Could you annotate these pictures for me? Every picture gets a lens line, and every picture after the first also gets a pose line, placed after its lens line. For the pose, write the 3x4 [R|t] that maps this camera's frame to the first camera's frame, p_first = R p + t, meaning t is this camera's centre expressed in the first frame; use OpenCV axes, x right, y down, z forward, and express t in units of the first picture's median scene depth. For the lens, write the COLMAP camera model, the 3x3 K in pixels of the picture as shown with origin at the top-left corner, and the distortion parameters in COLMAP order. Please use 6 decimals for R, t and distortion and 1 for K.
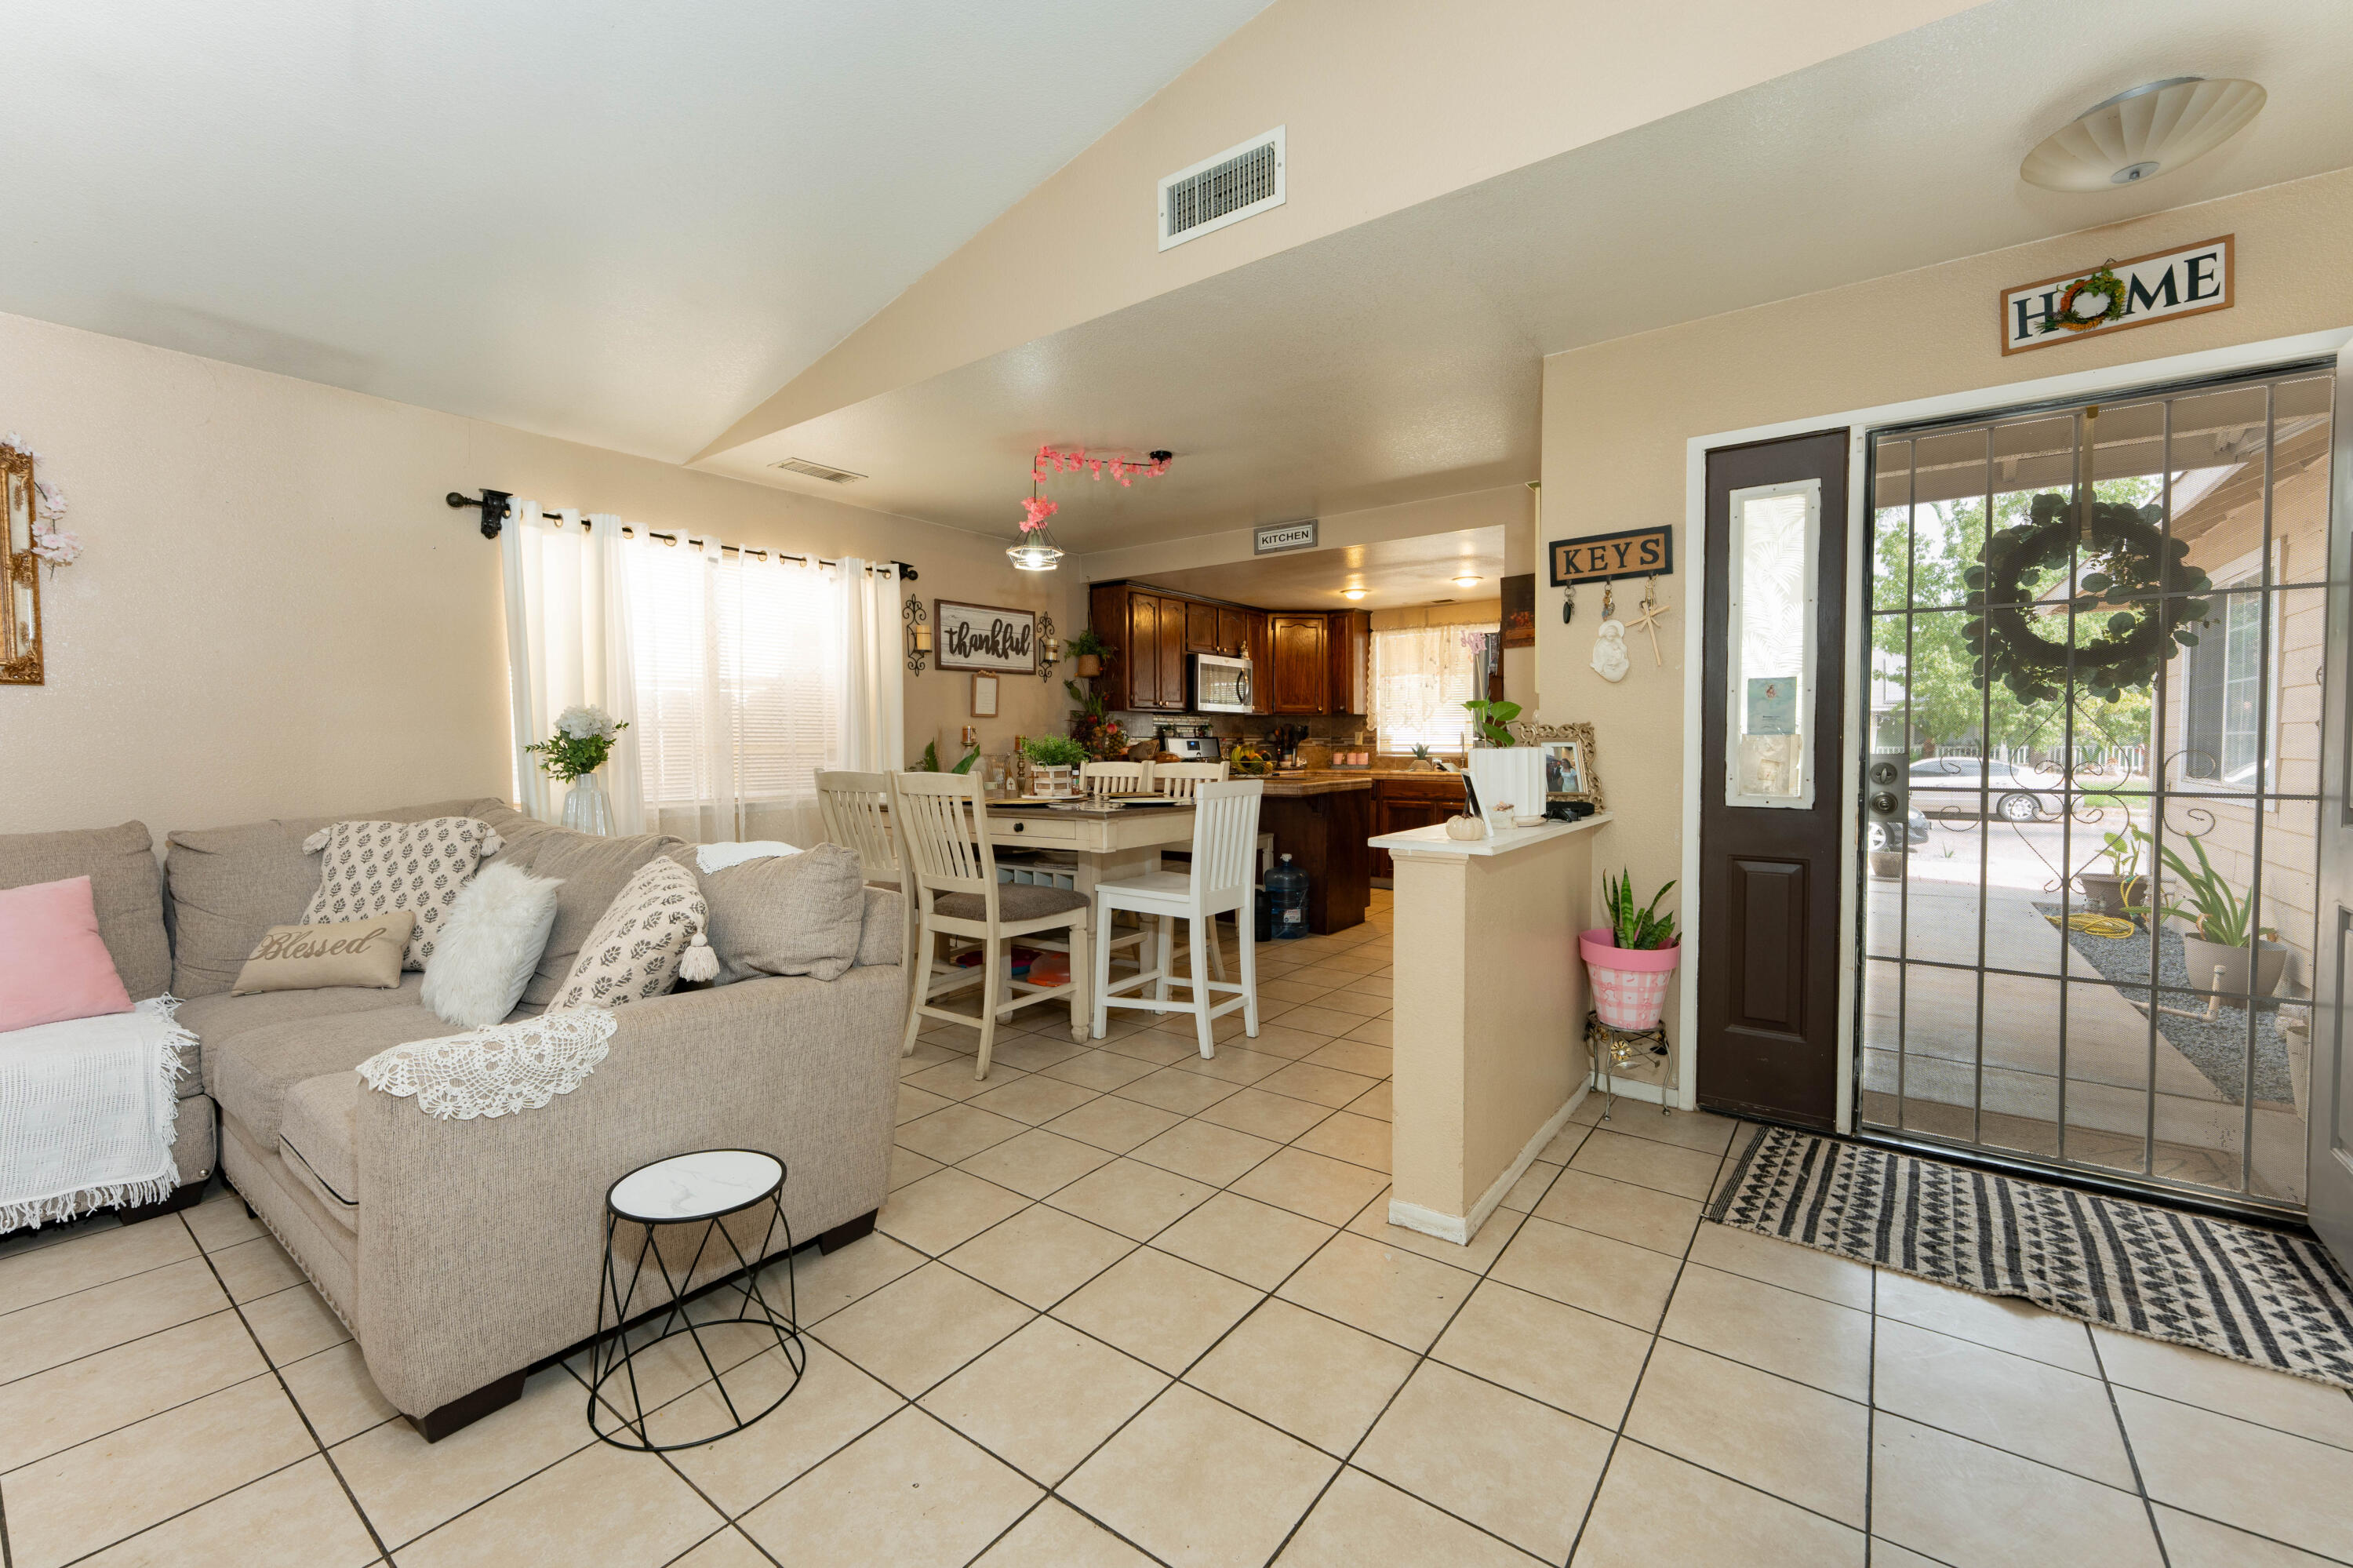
lens RADIAL K [[963.4, 0, 1176.5], [0, 963.4, 784.0], [0, 0, 1]] dist [-0.001547, -0.000161]
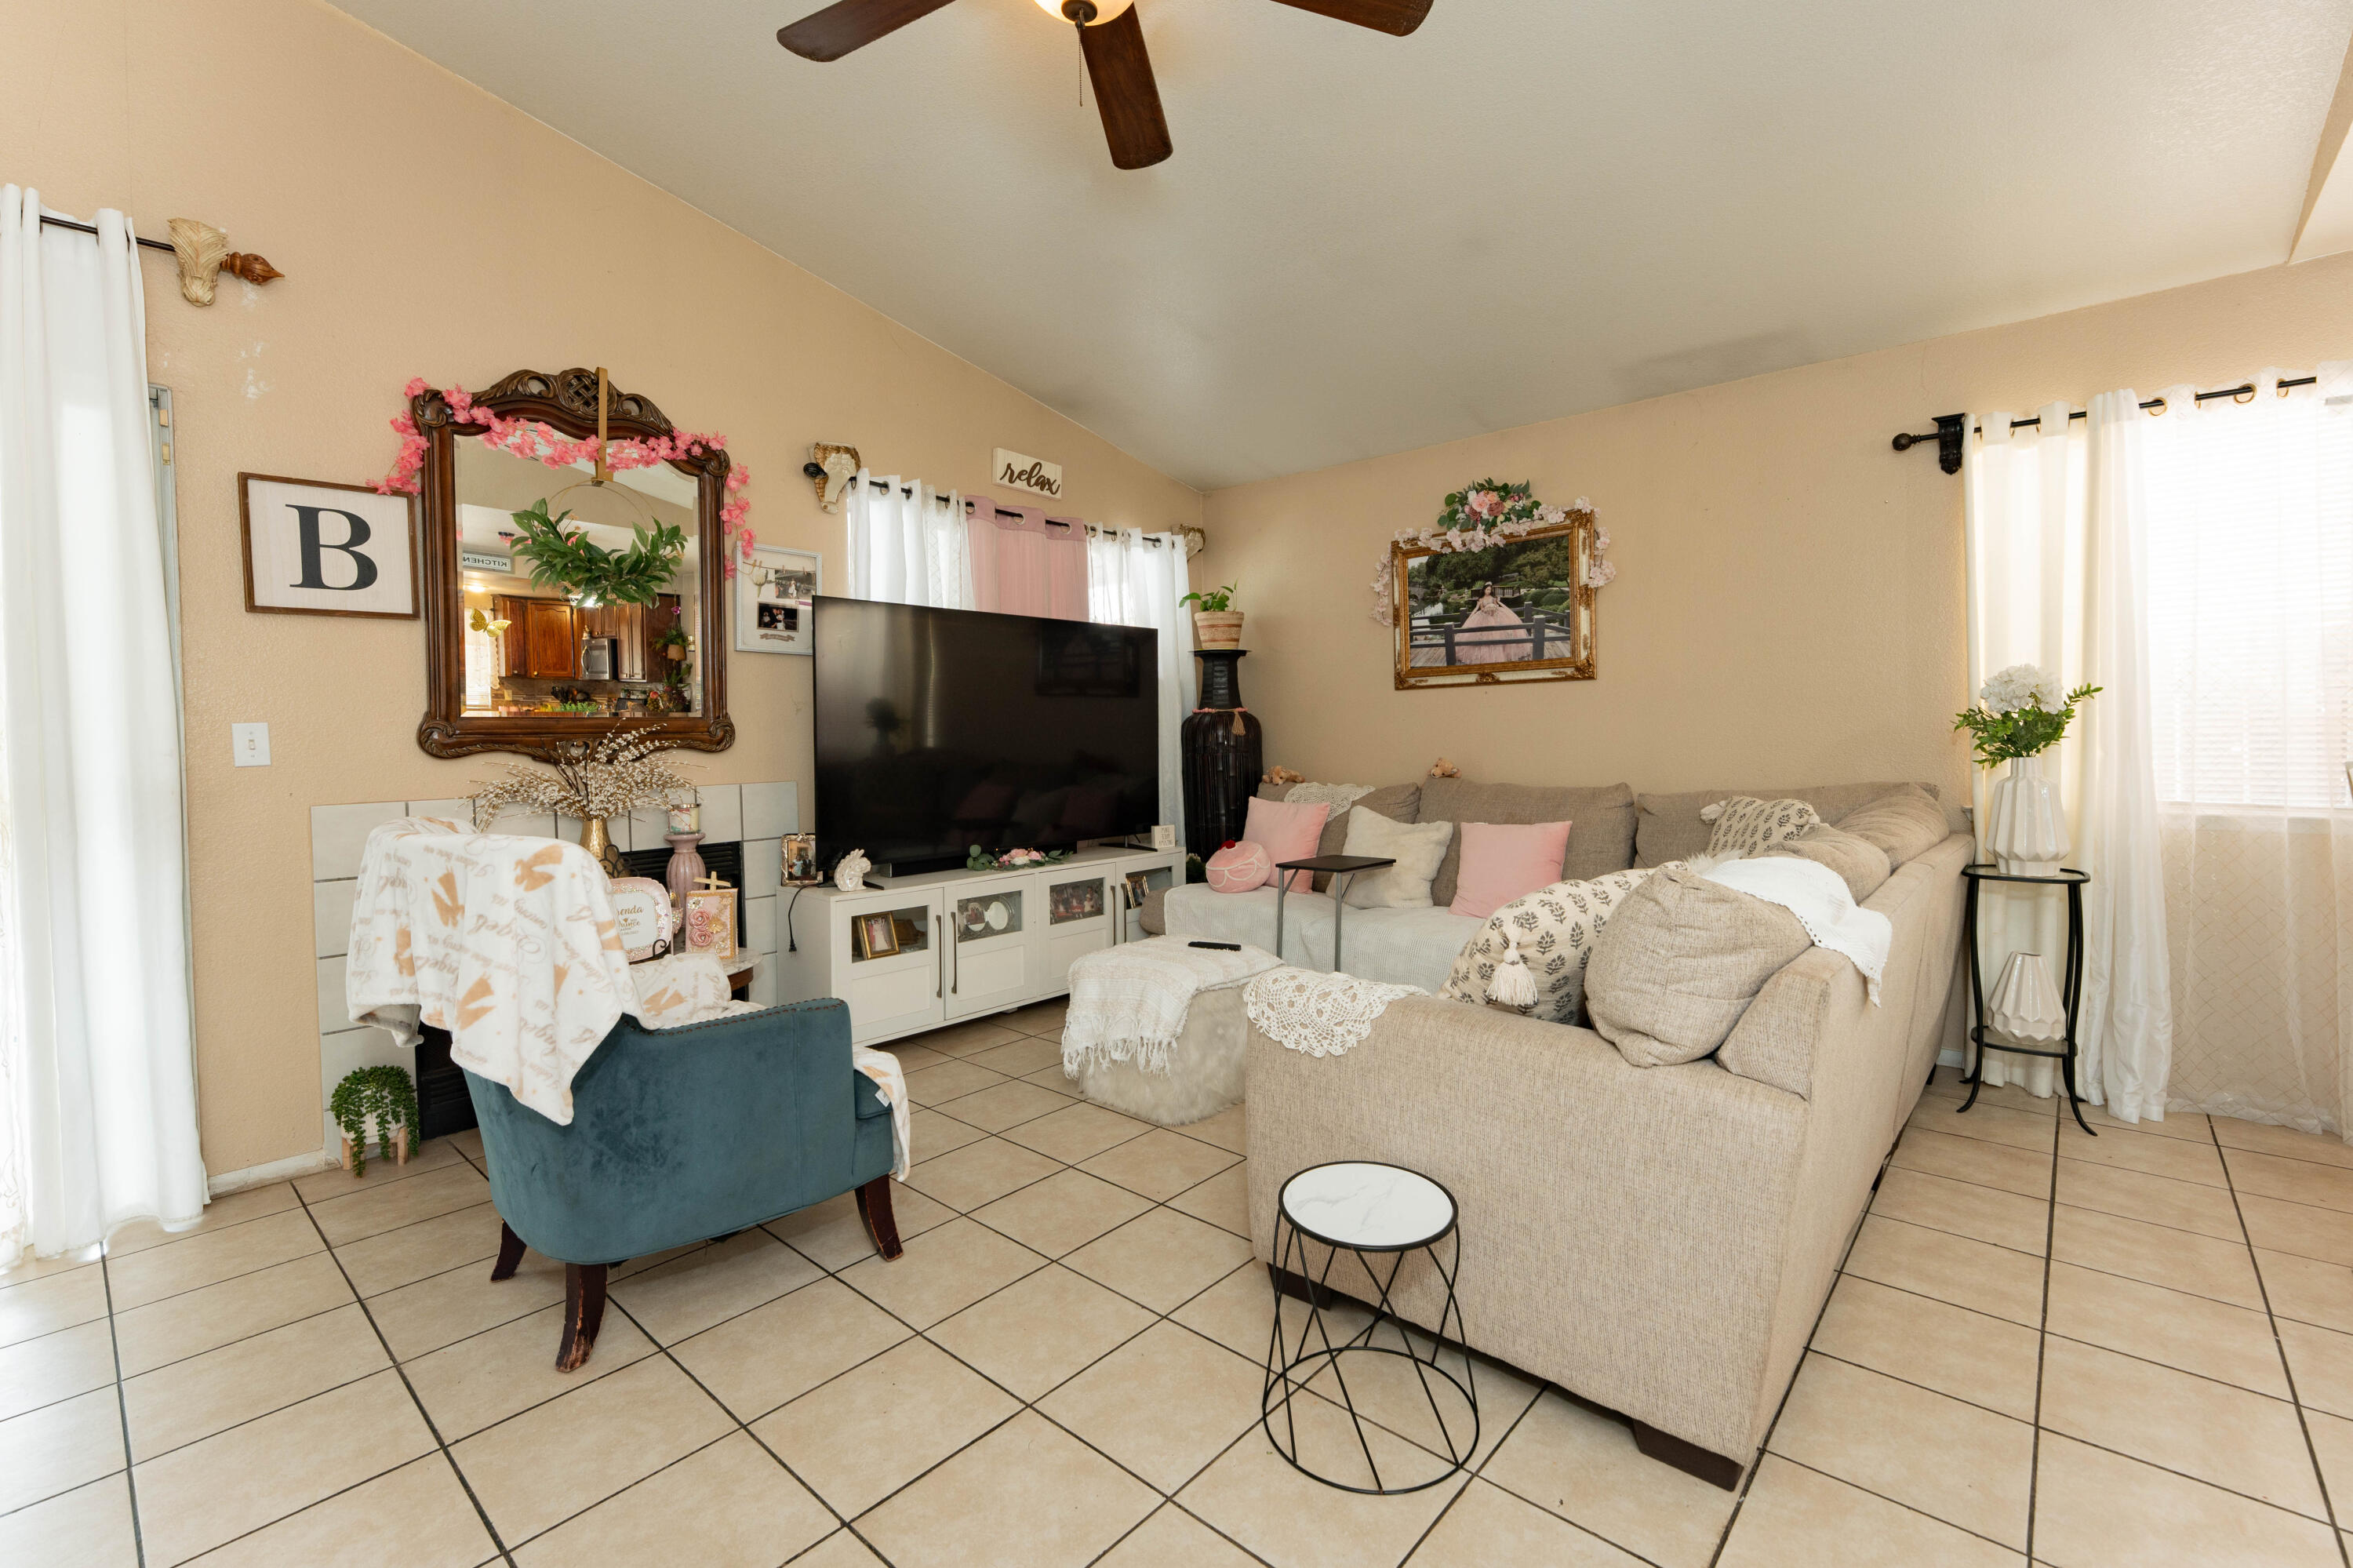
lens RADIAL K [[1027.2, 0, 1208.5], [0, 1027.2, 755.1], [0, 0, 1]] dist [-0.002392, -0.000401]
pose [[-0.087990, 0.031873, -0.995611, 0.154653], [-0.025287, 0.999094, 0.034219, -0.015490], [0.995800, 0.028187, -0.087105, 0.282404]]
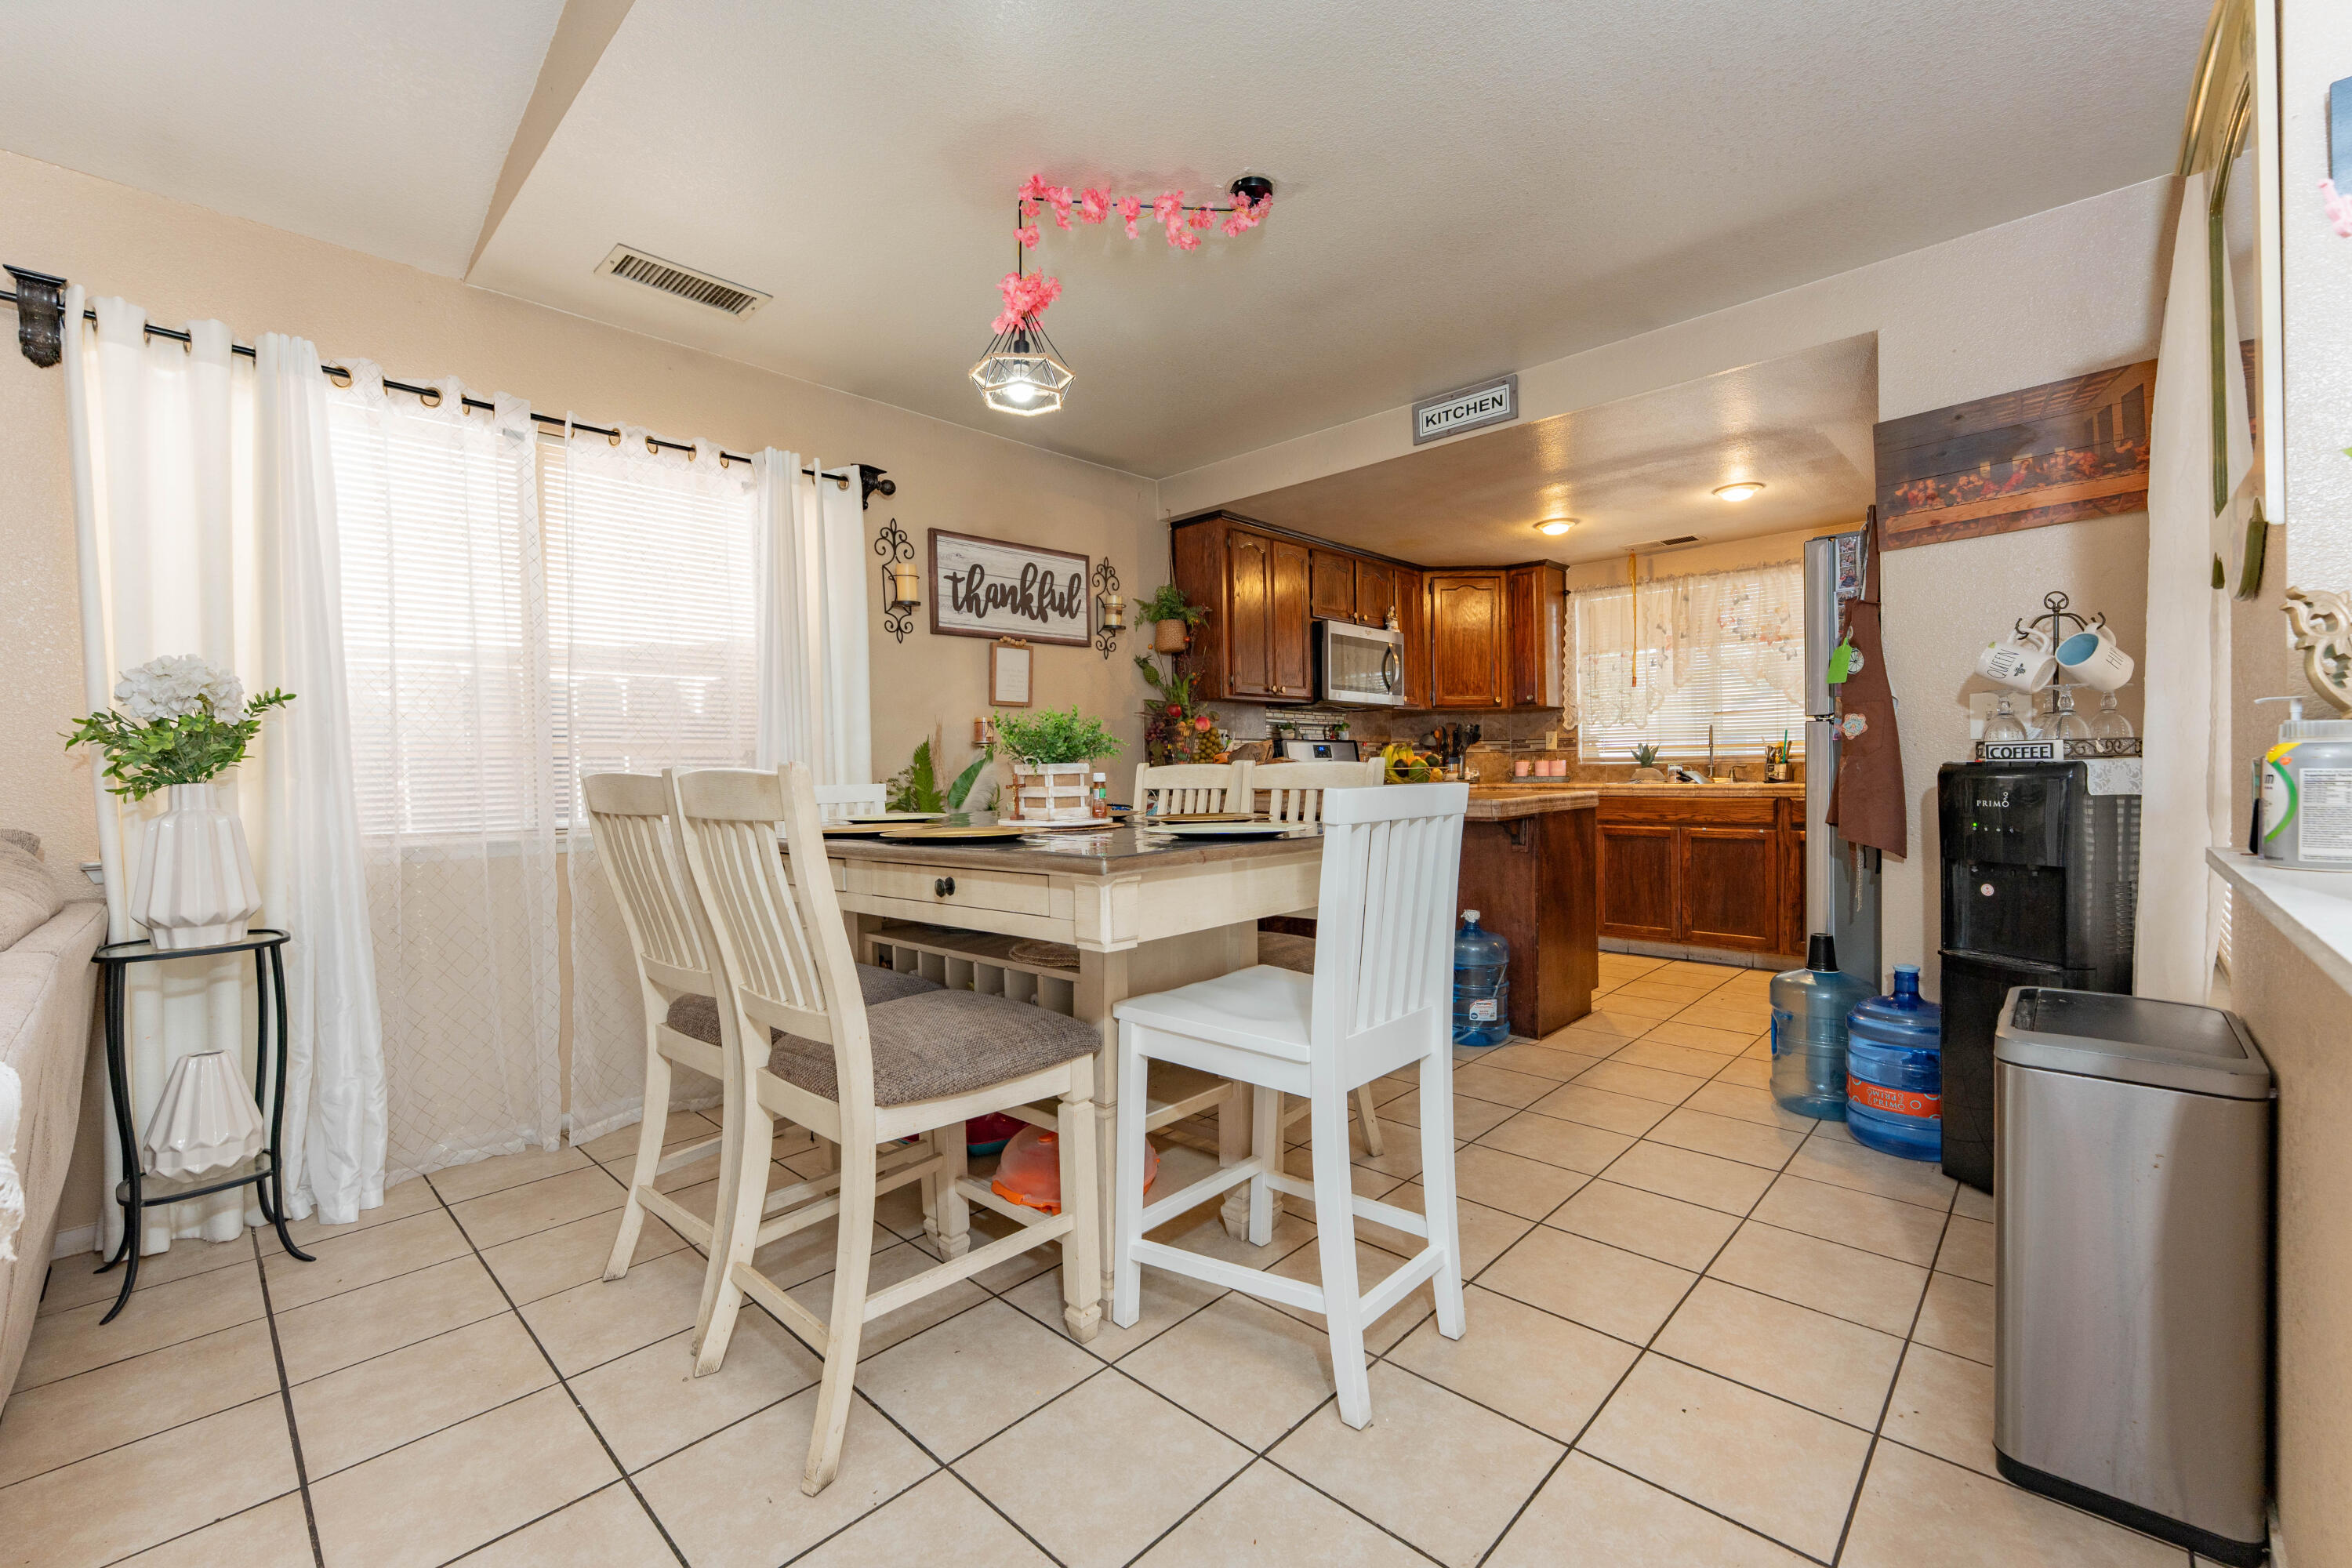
lens RADIAL K [[963.0, 0, 1176.0], [0, 963.0, 784.0], [0, 0, 1]] dist [-0.001547, -0.000161]
pose [[0.990689, -0.010953, -0.135705, 0.008216], [0.007275, 0.999594, -0.027566, 0.005267], [0.135952, 0.026322, 0.990366, 0.348221]]
